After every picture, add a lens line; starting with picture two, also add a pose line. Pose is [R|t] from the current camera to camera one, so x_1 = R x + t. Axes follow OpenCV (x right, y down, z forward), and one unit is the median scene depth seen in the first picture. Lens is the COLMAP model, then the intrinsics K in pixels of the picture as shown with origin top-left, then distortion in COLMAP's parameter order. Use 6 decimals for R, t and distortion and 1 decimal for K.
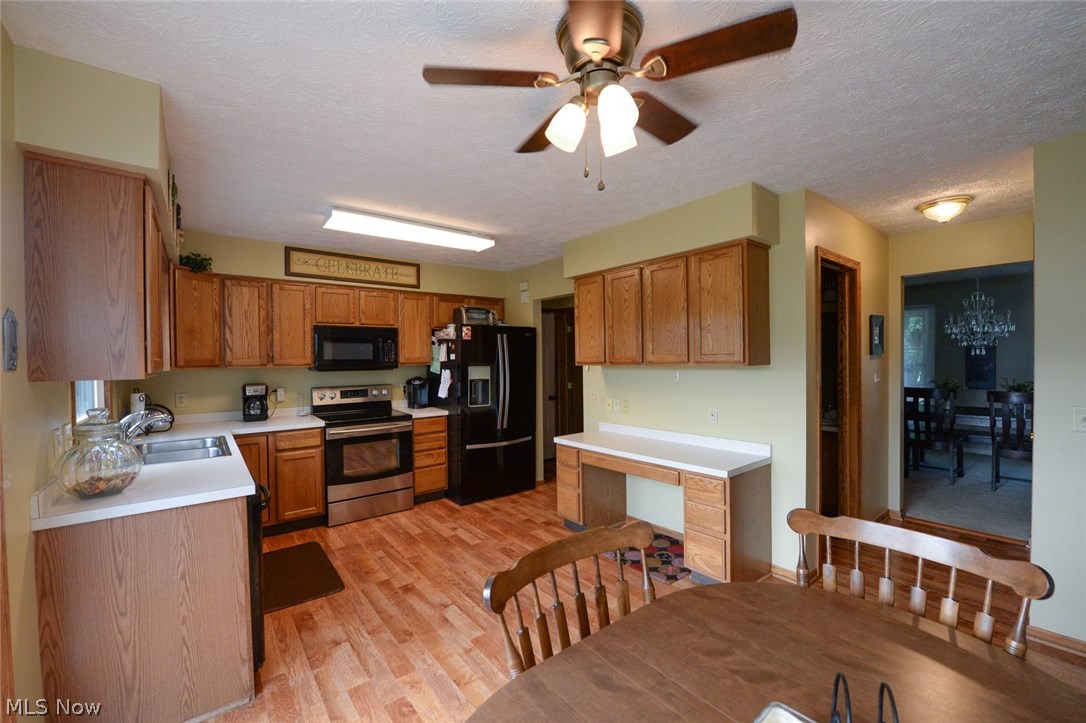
lens RADIAL K [[435.6, 0, 537.2], [0, 435.6, 364.4], [0, 0, 1]] dist [-0.014037, -0.001337]
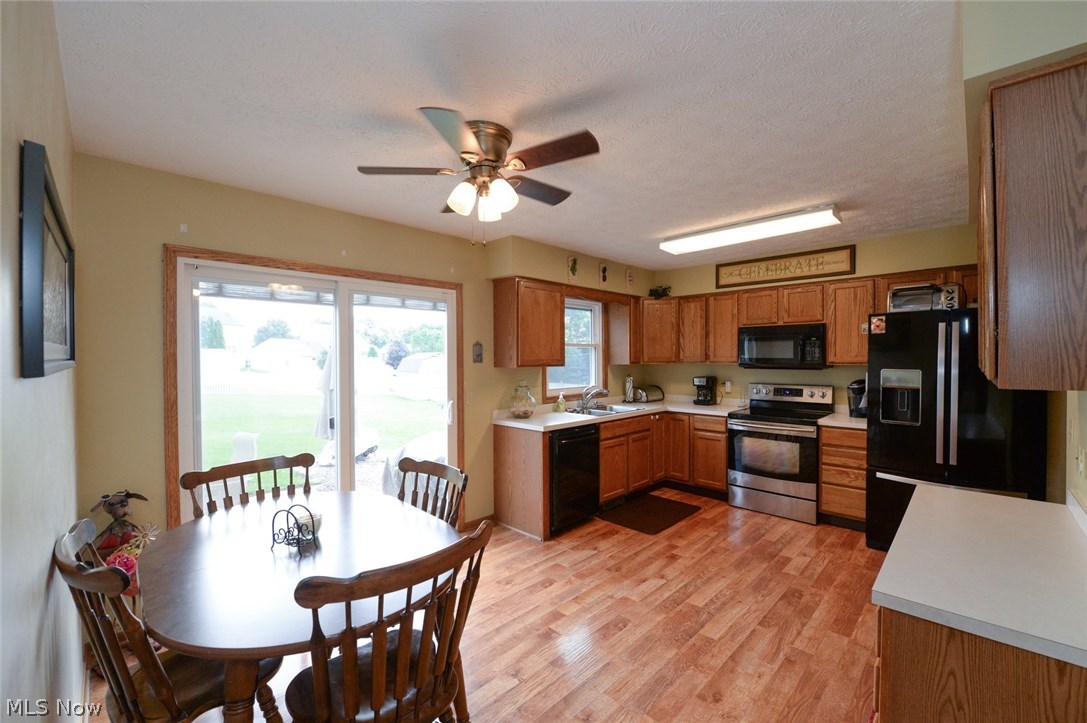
lens RADIAL K [[433.7, 0, 540.2], [0, 433.7, 363.2], [0, 0, 1]] dist [-0.013704, -0.002475]
pose [[0.128635, 0.022250, -0.991442, 0.573080], [-0.011502, 0.999714, 0.020943, -0.015670], [0.991625, 0.008710, 0.128854, 0.356807]]
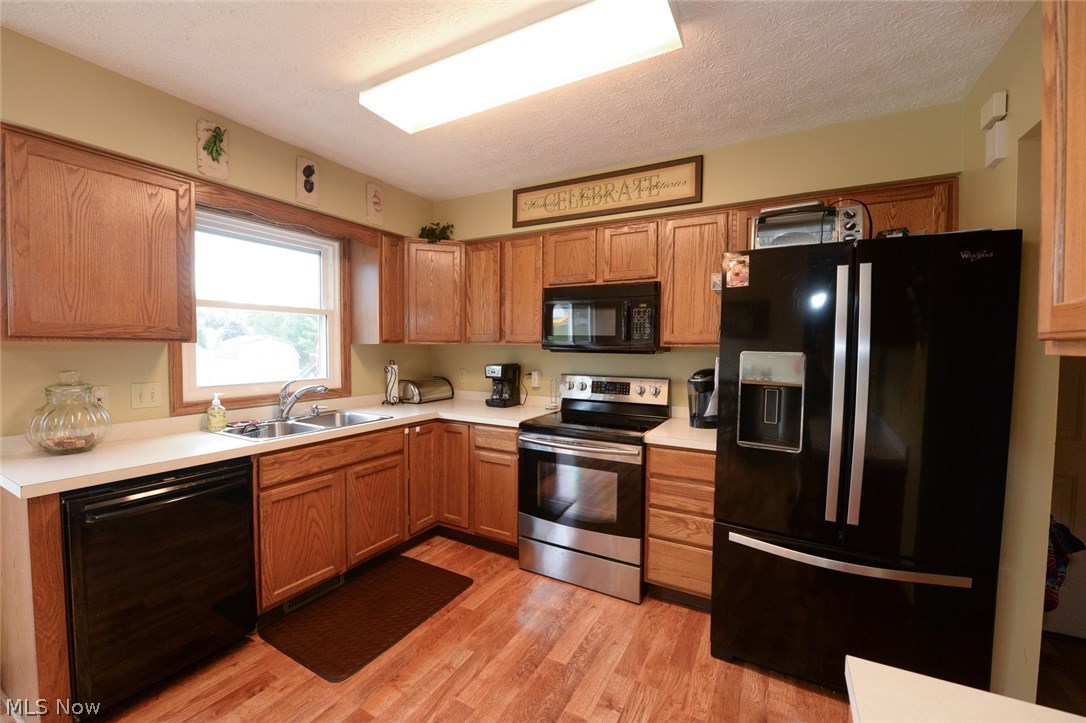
lens RADIAL K [[435.6, 0, 535.2], [0, 435.6, 362.3], [0, 0, 1]] dist [-0.014037, -0.001337]
pose [[0.394645, 0.048902, -0.917531, 0.172255], [-0.027377, 0.998765, 0.041456, 0.004581], [0.918426, 0.008759, 0.395497, 0.733671]]
